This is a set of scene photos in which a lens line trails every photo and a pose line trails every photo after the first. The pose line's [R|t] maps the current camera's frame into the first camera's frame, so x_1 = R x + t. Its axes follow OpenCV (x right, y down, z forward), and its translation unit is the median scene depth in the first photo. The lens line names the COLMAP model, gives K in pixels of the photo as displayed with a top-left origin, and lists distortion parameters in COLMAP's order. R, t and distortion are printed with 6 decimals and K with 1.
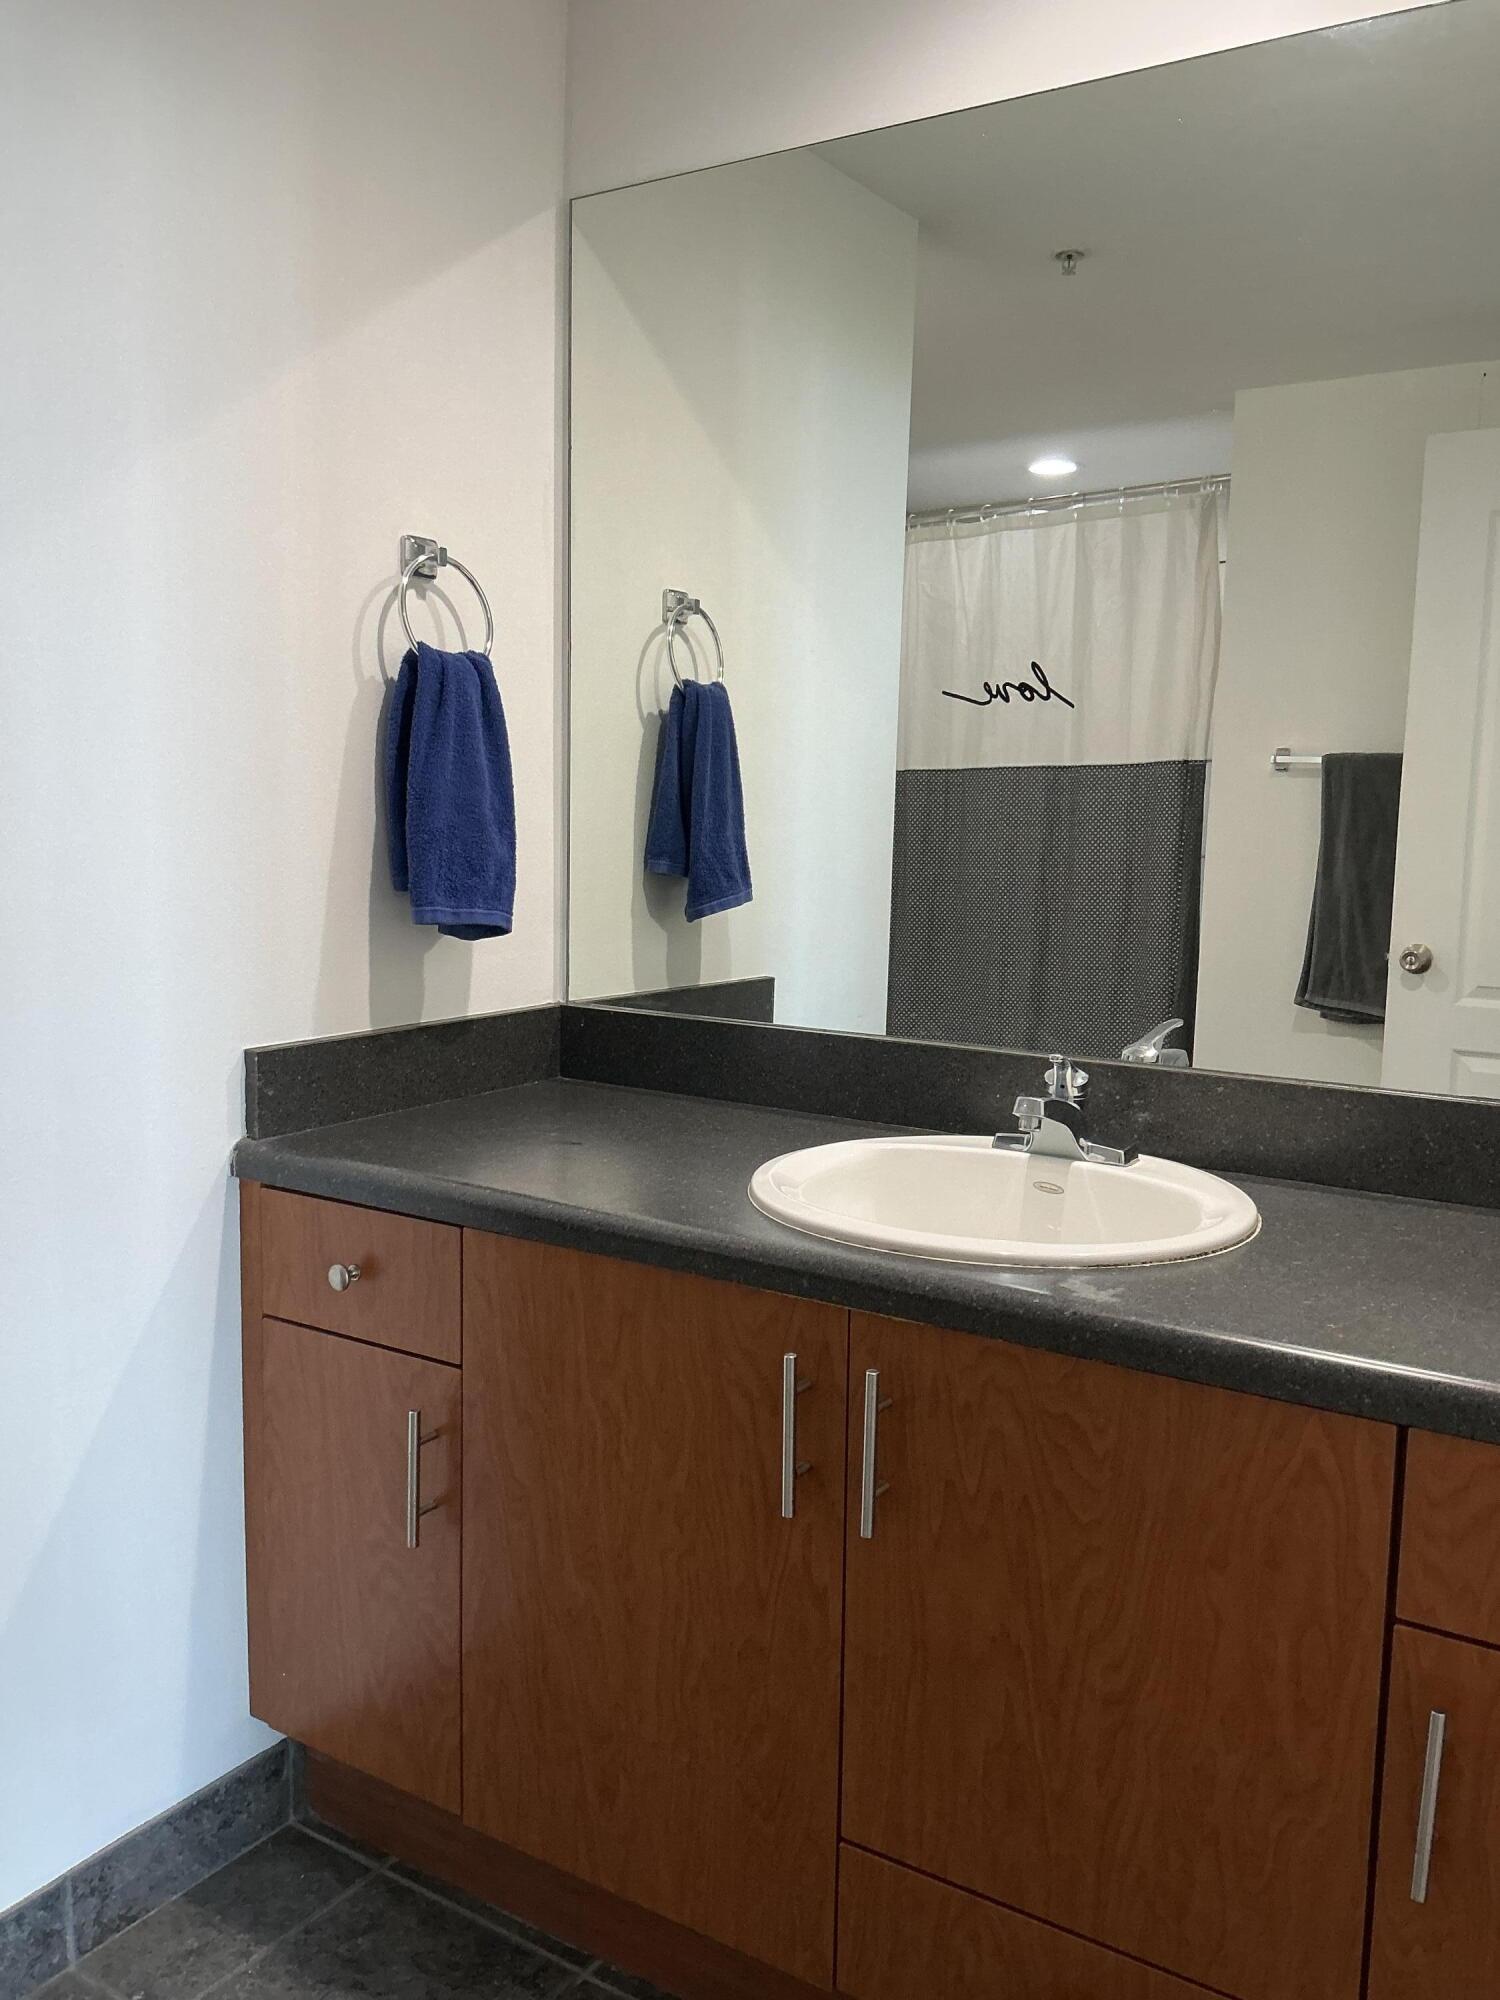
lens RADIAL K [[1641.6, 0, 746.0], [0, 1641.6, 1002.2], [0, 0, 1]] dist [0.098890, -0.187549]
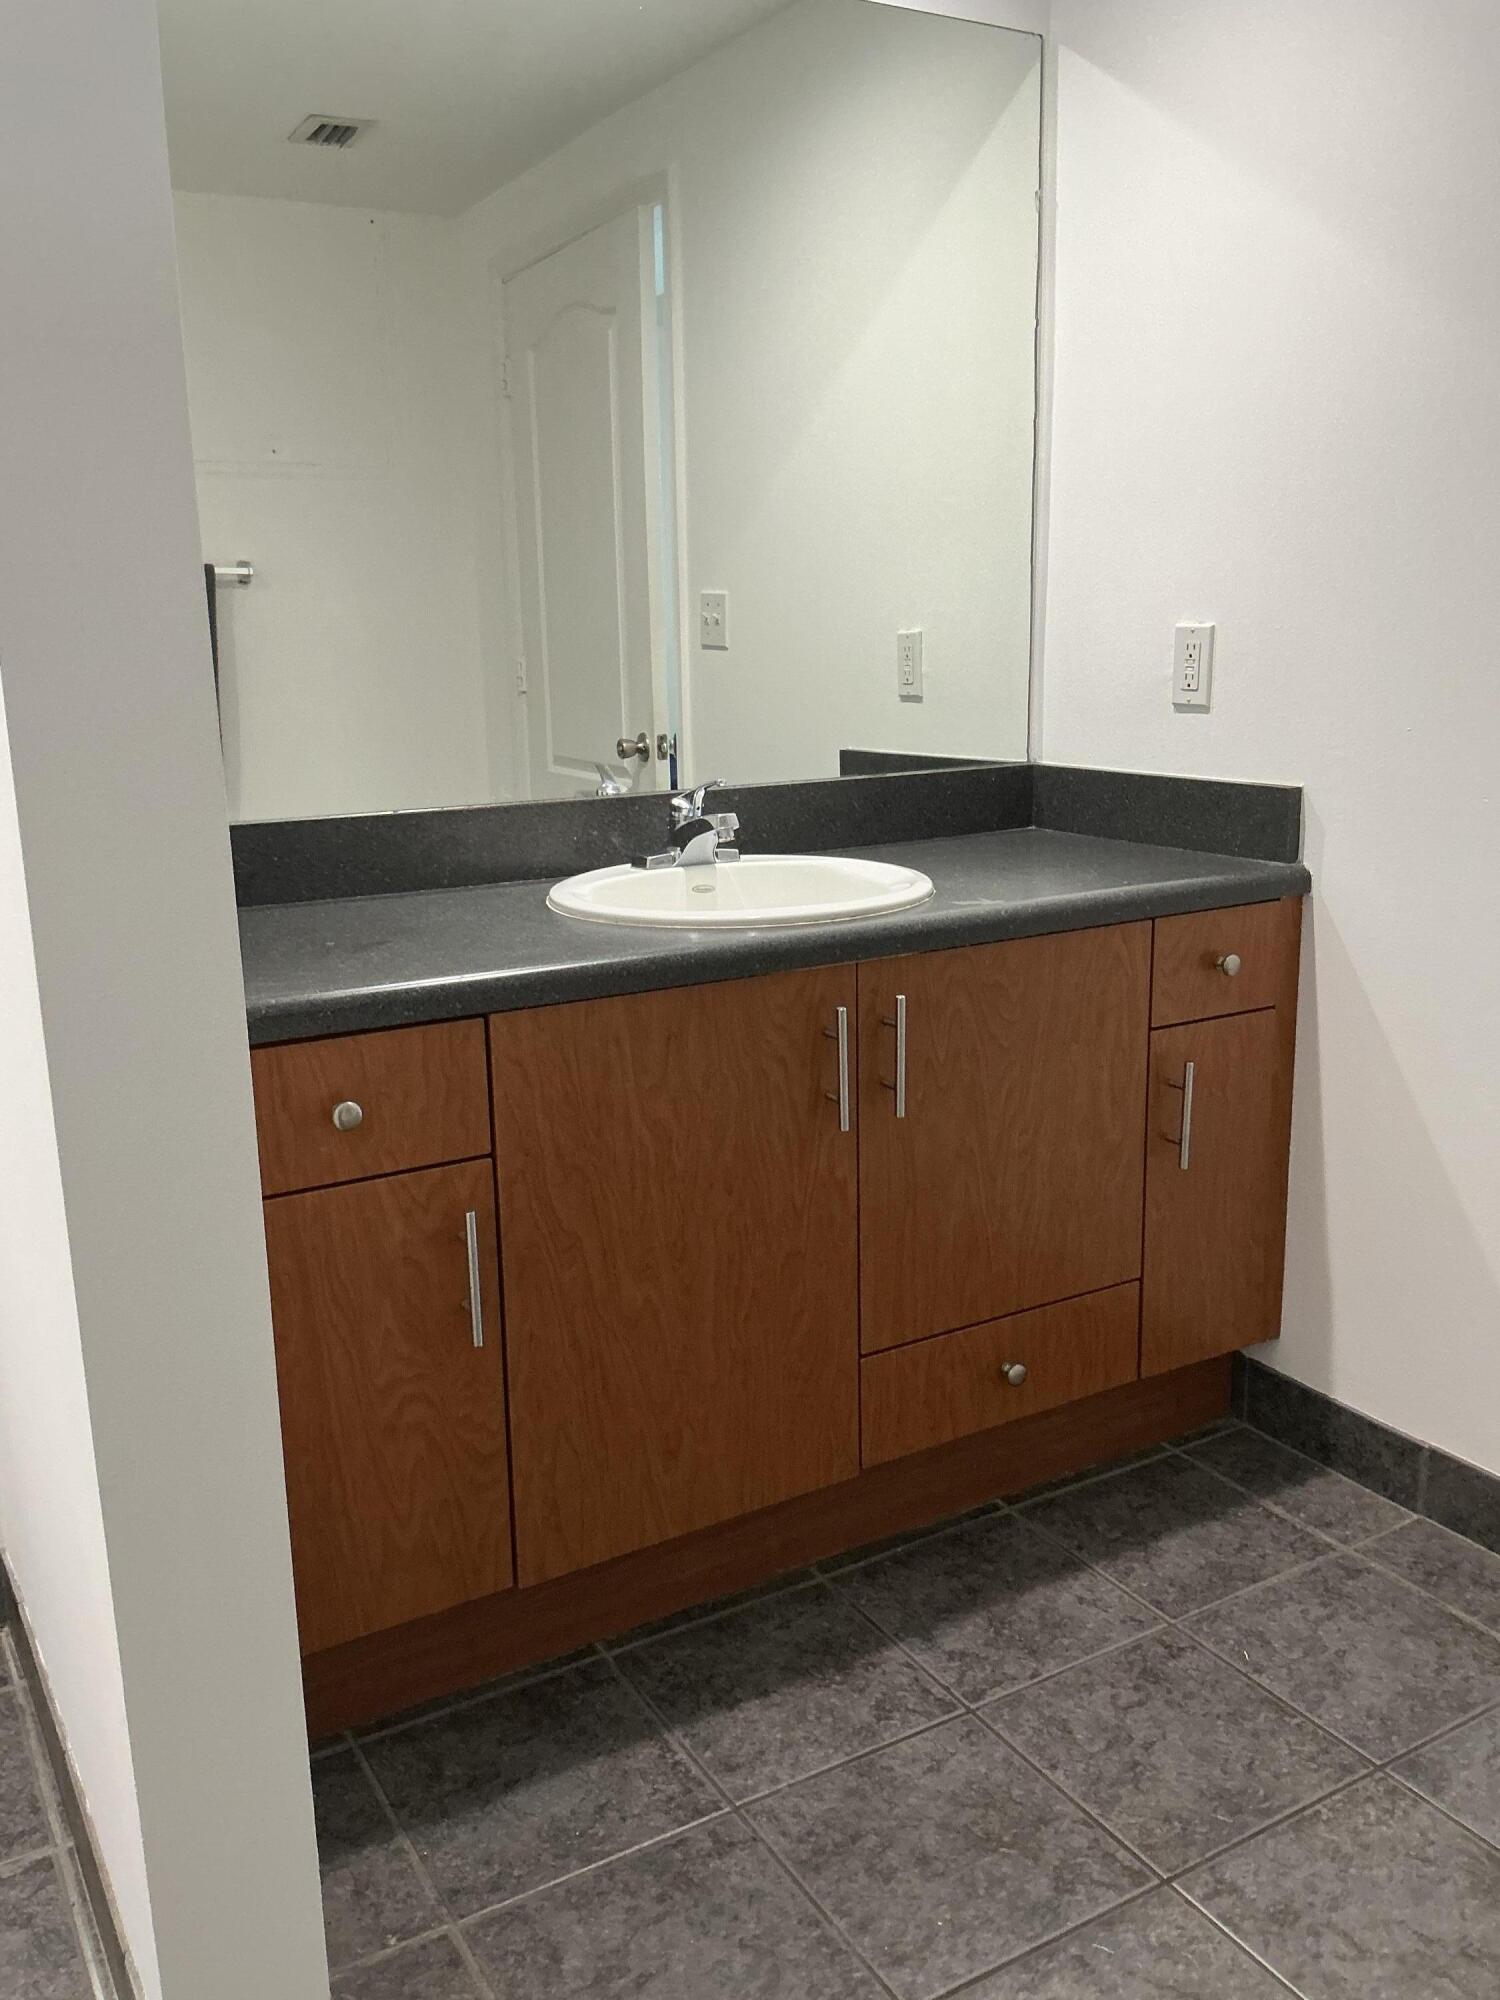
lens RADIAL K [[1641.6, 0, 751.6], [0, 1641.6, 993.7], [0, 0, 1]] dist [0.098890, -0.187549]
pose [[0.445779, -0.223715, 0.866737, -1.033307], [0.140416, 0.973755, 0.179119, -0.034783], [-0.884061, 0.041856, 0.465493, 0.425559]]
